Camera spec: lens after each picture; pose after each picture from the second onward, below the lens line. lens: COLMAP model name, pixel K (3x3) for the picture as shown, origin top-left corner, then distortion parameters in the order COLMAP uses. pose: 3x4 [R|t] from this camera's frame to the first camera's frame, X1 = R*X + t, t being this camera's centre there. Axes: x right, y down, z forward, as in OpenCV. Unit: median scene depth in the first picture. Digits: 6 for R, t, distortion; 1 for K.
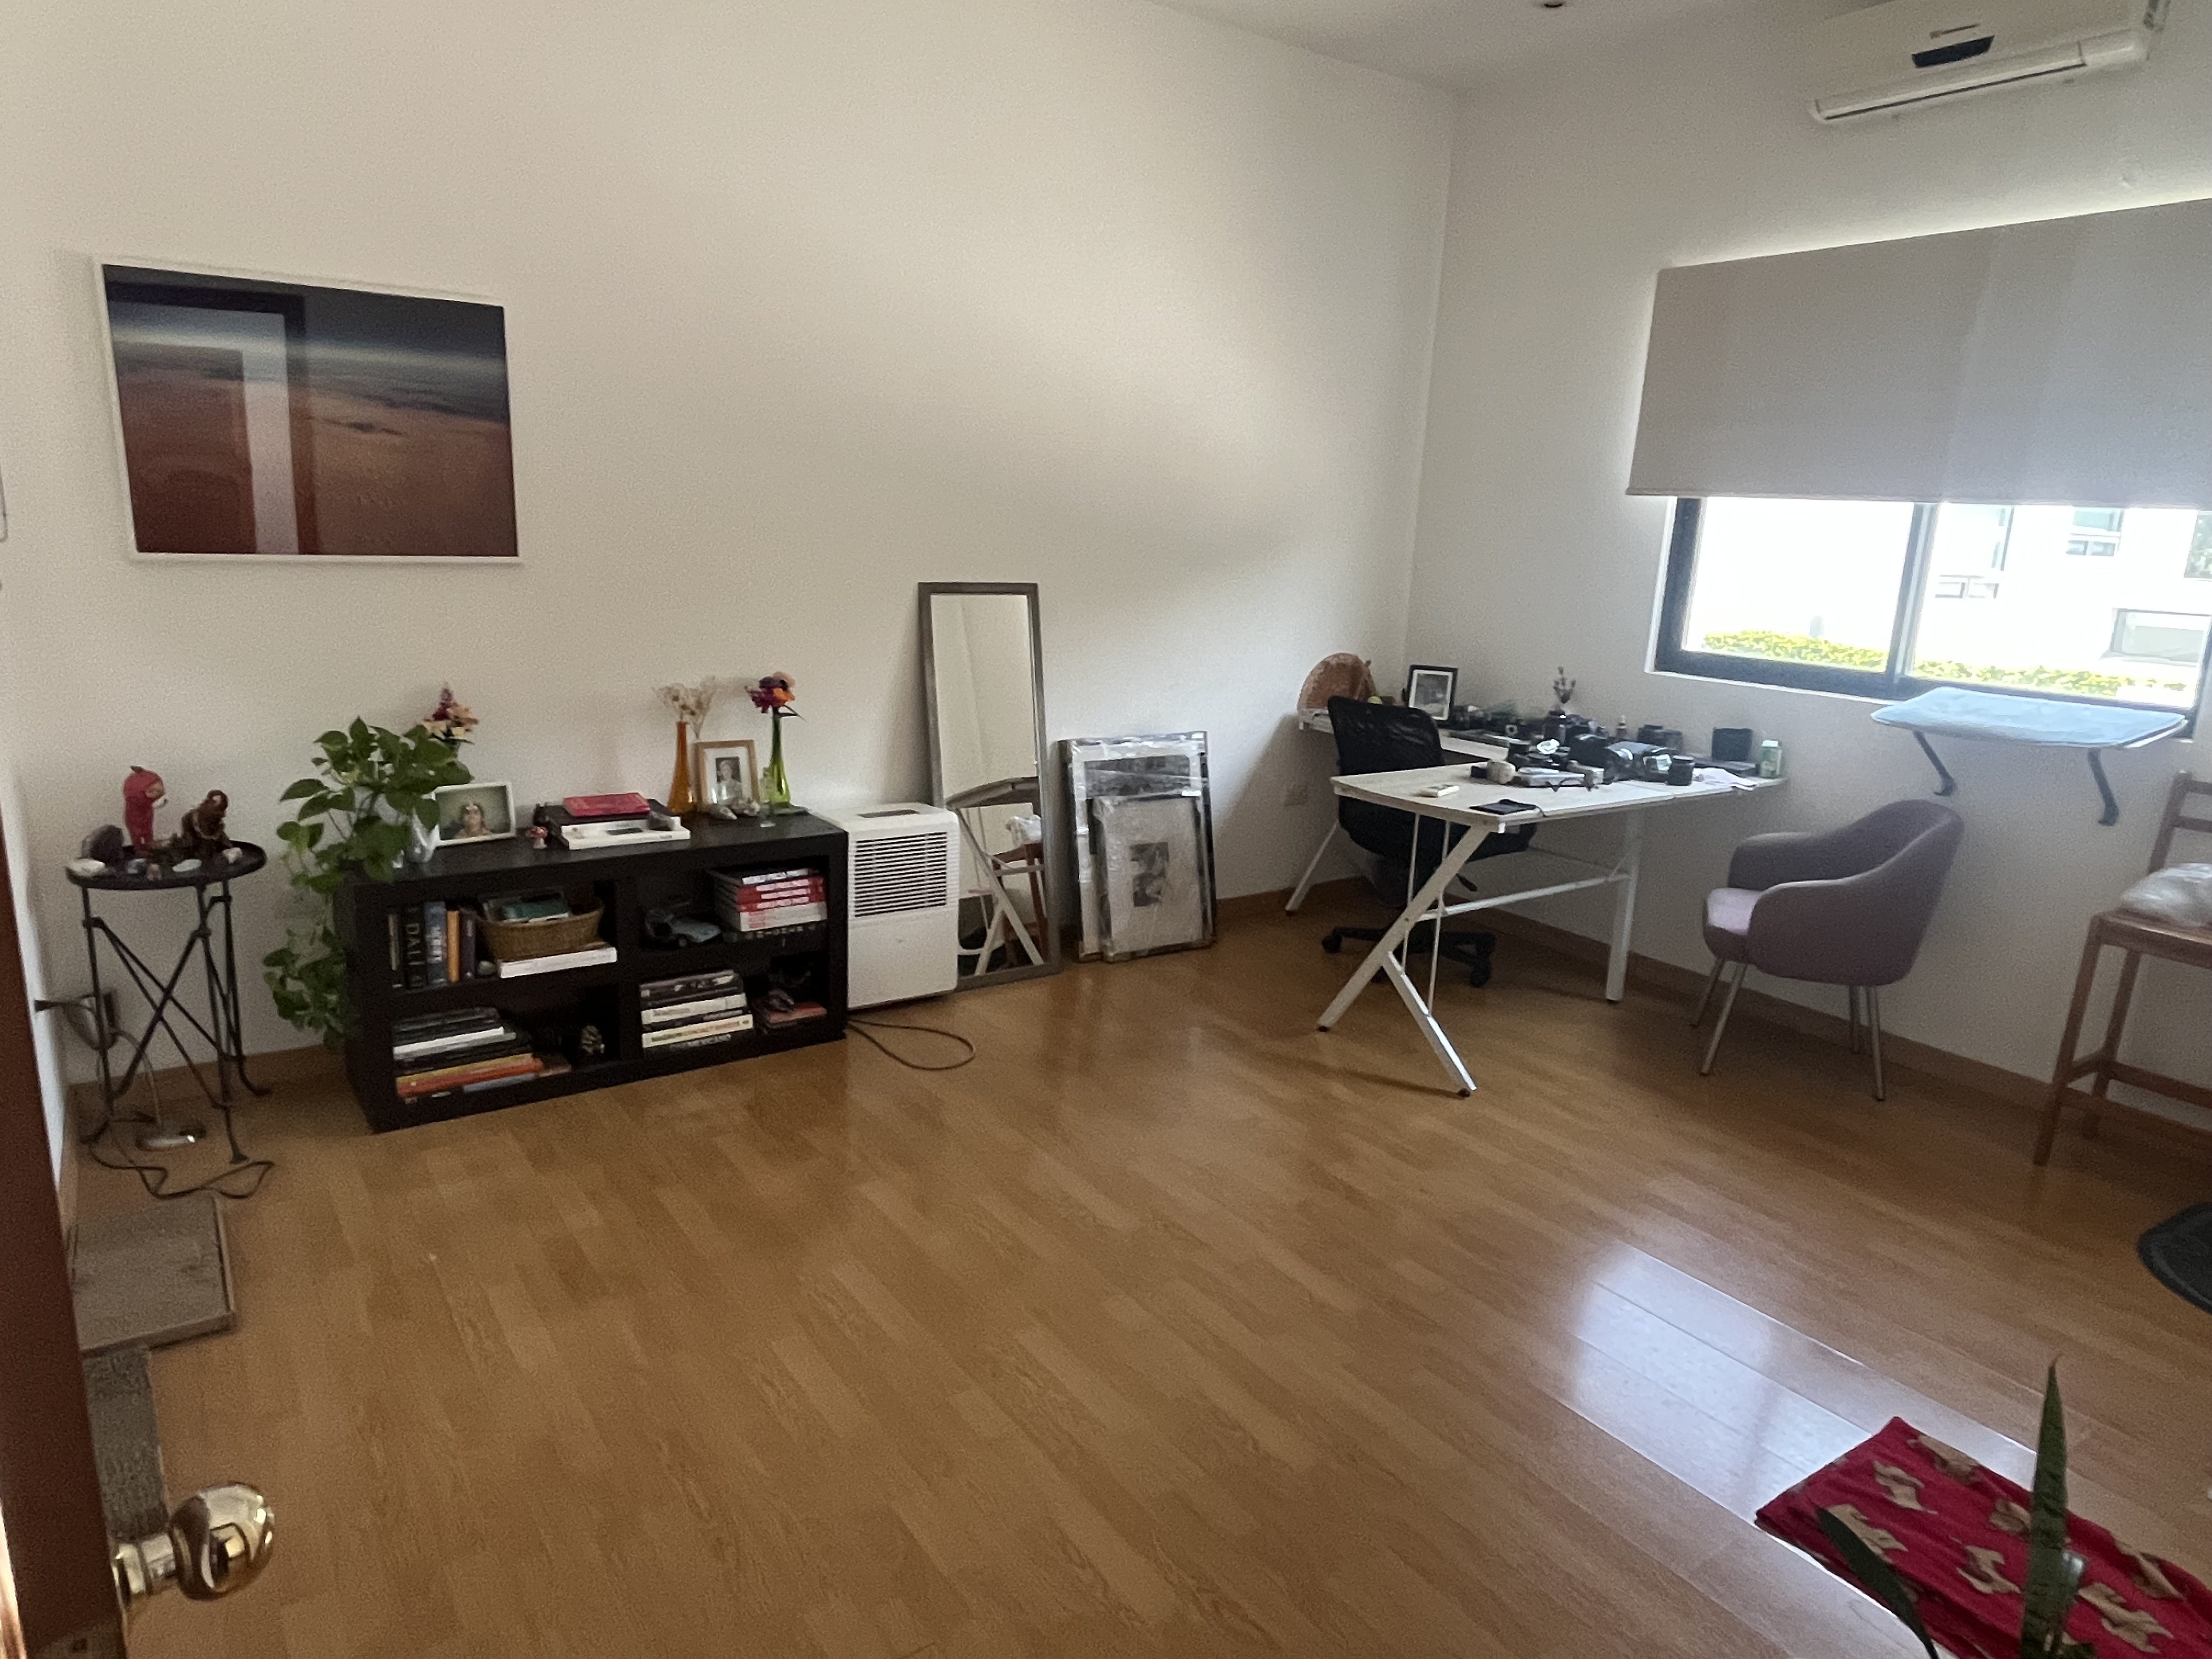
lens RADIAL K [[1352.4, 0, 1100.1], [0, 1352.4, 830.6], [0, 0, 1]] dist [-0.000997, -0.001455]
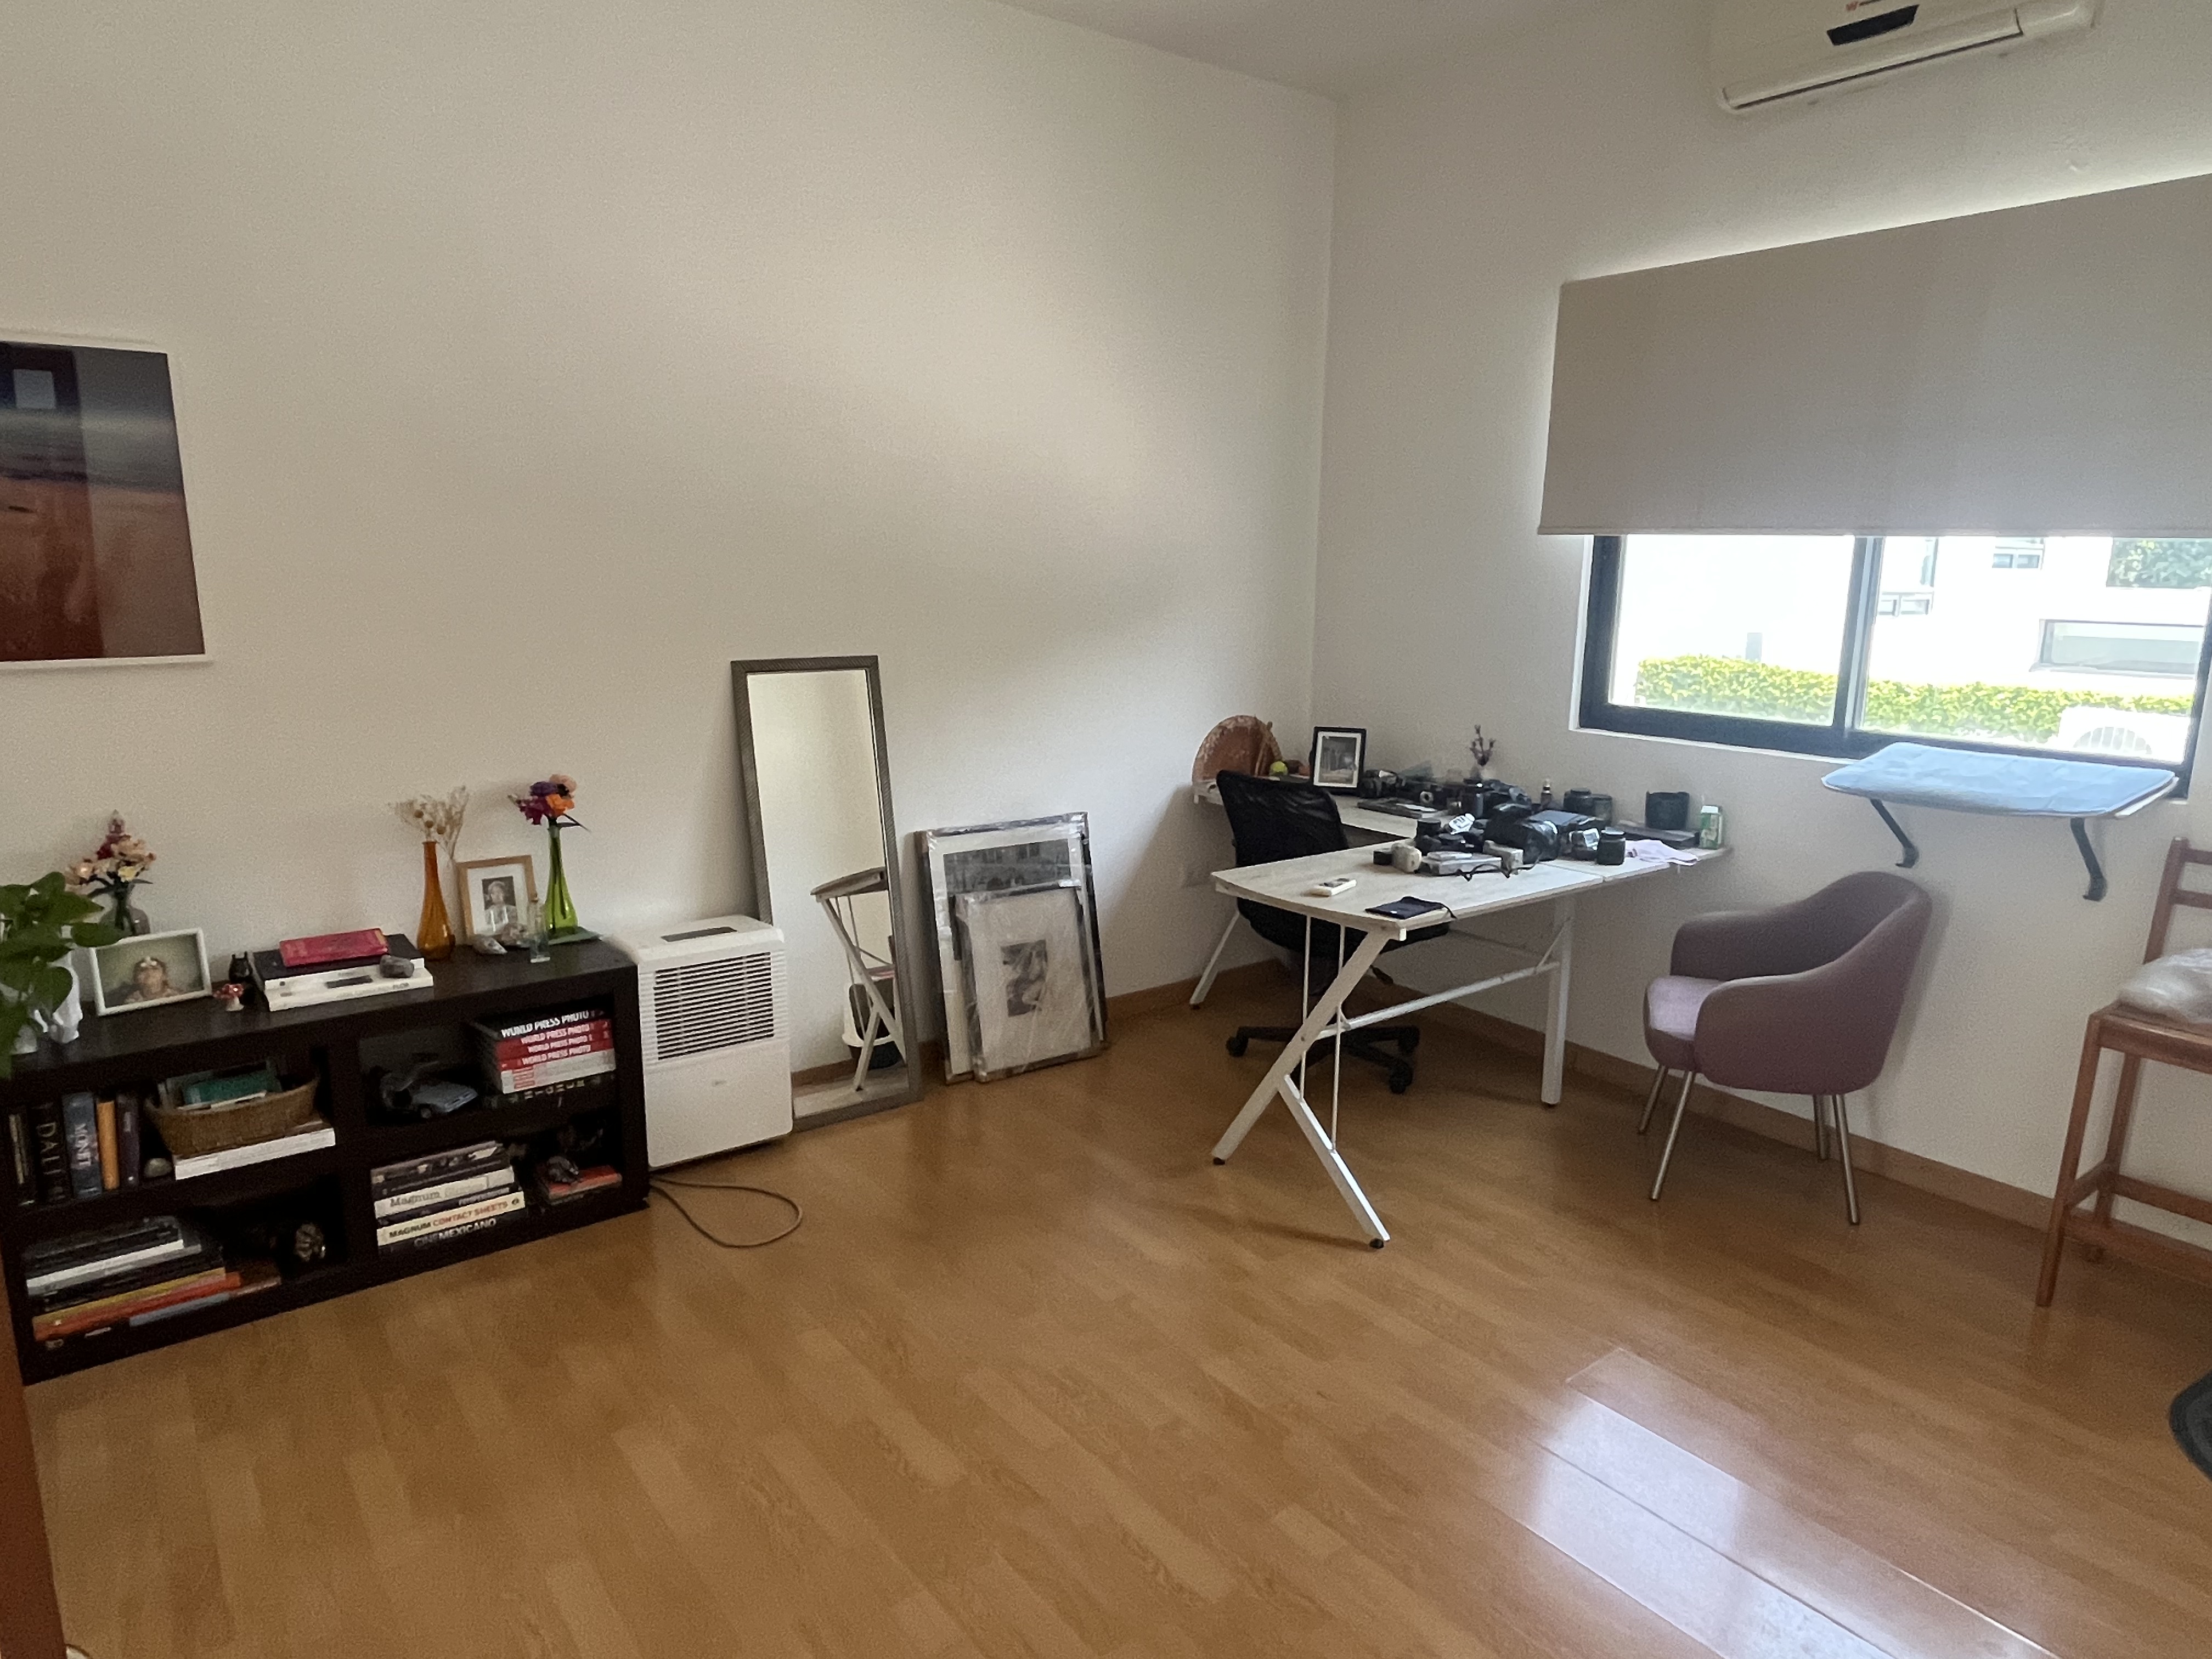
lens RADIAL K [[1359.2, 0, 1113.0], [0, 1359.2, 834.9], [0, 0, 1]] dist [-0.000851, -0.001199]
pose [[0.998375, -0.039149, 0.041409, 0.074285], [0.040208, 0.998877, -0.025067, -0.044862], [-0.040381, 0.026691, 0.998828, 0.139128]]
